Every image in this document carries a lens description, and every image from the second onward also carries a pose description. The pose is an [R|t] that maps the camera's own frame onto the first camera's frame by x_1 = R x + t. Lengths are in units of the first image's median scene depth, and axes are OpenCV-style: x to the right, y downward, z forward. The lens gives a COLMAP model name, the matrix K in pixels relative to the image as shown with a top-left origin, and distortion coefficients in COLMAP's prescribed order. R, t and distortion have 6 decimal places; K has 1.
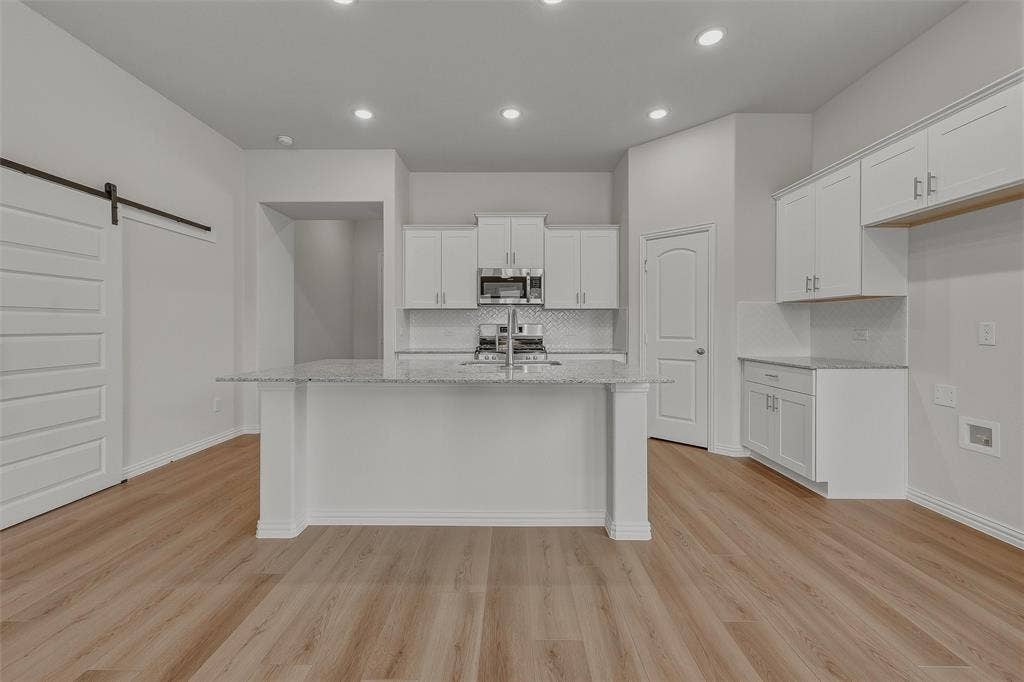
lens RADIAL K [[422.0, 0, 507.3], [0, 422.0, 329.9], [0, 0, 1]] dist [0.005429, -0.000183]
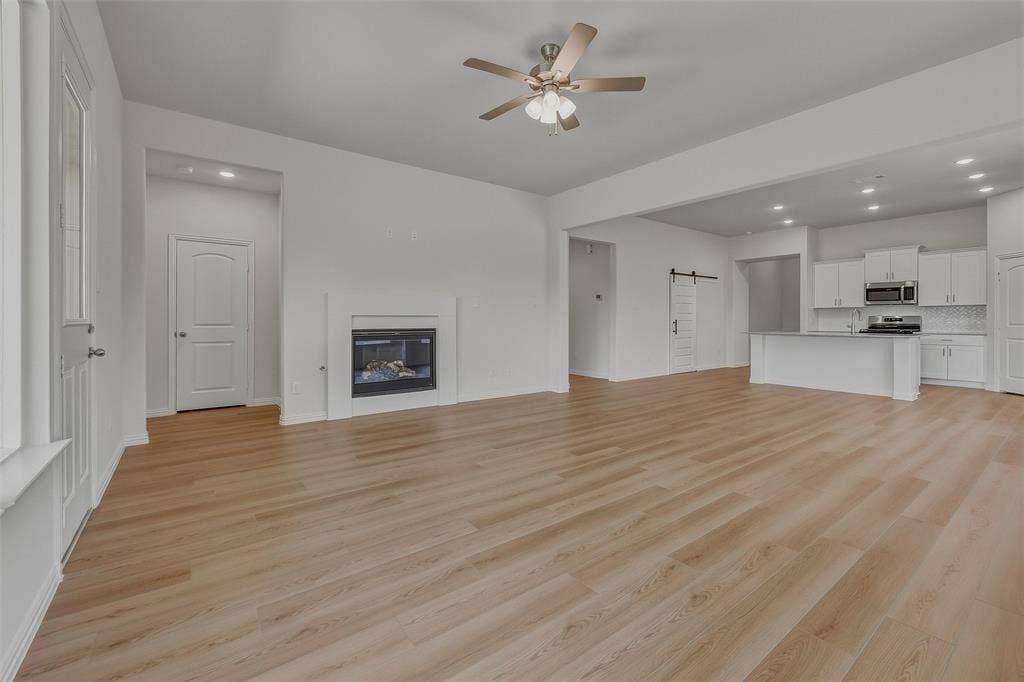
lens RADIAL K [[422.0, 0, 524.0], [0, 422.0, 326.3], [0, 0, 1]] dist [0.005429, -0.000183]
pose [[0.617039, 0.009578, -0.786874, 0.477190], [-0.004138, 0.999952, 0.008927, 0.018651], [0.786922, -0.002252, 0.617049, -1.255719]]
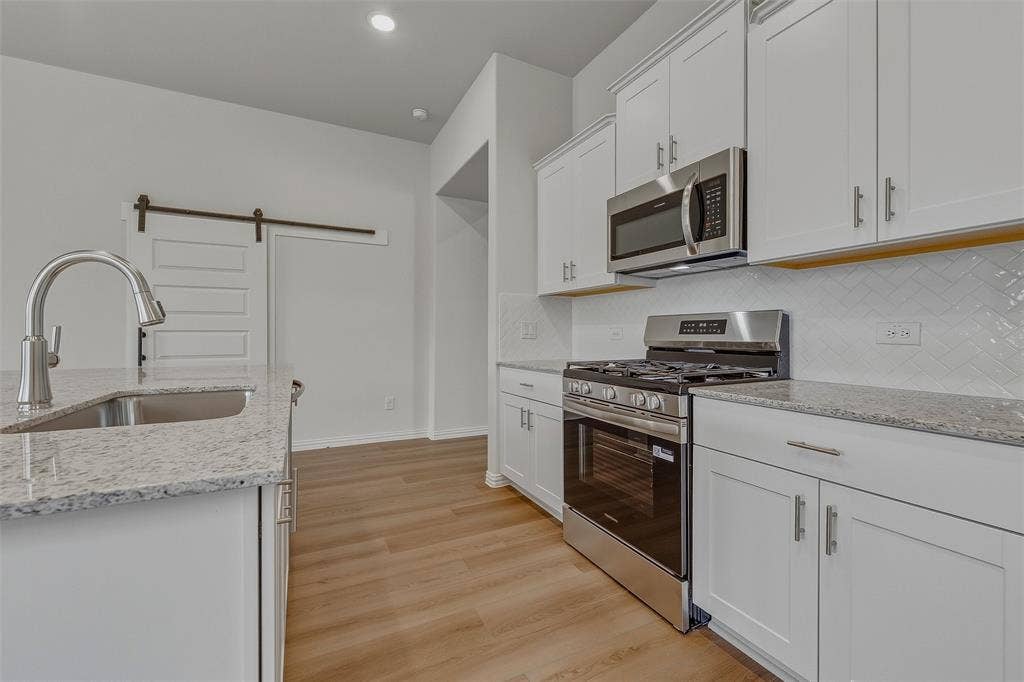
lens RADIAL K [[422.0, 0, 510.7], [0, 422.0, 336.1], [0, 0, 1]] dist [0.005429, -0.000183]
pose [[0.456599, 0.005446, -0.889656, 0.344012], [-0.007464, 0.999970, 0.002290, 0.010674], [0.889641, 0.005595, 0.456626, 0.760834]]
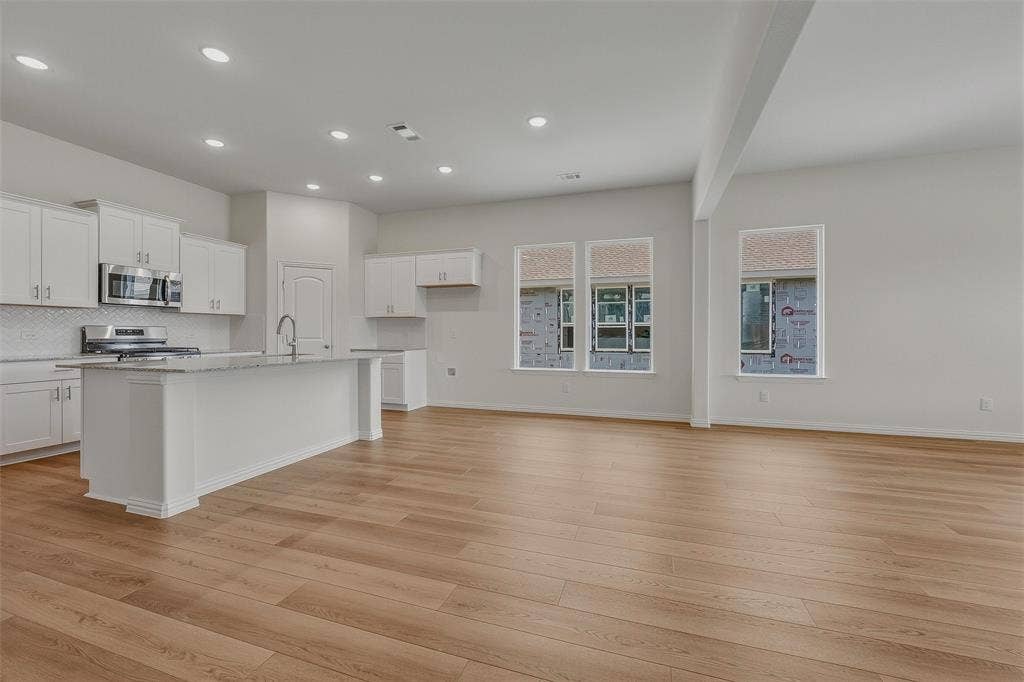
lens RADIAL K [[422.0, 0, 509.9], [0, 422.0, 337.0], [0, 0, 1]] dist [0.005429, -0.000183]
pose [[0.314508, -0.004544, 0.949244, -0.725000], [0.003091, 0.999988, 0.003763, 0.011037], [-0.949250, 0.001751, 0.314518, -0.105645]]
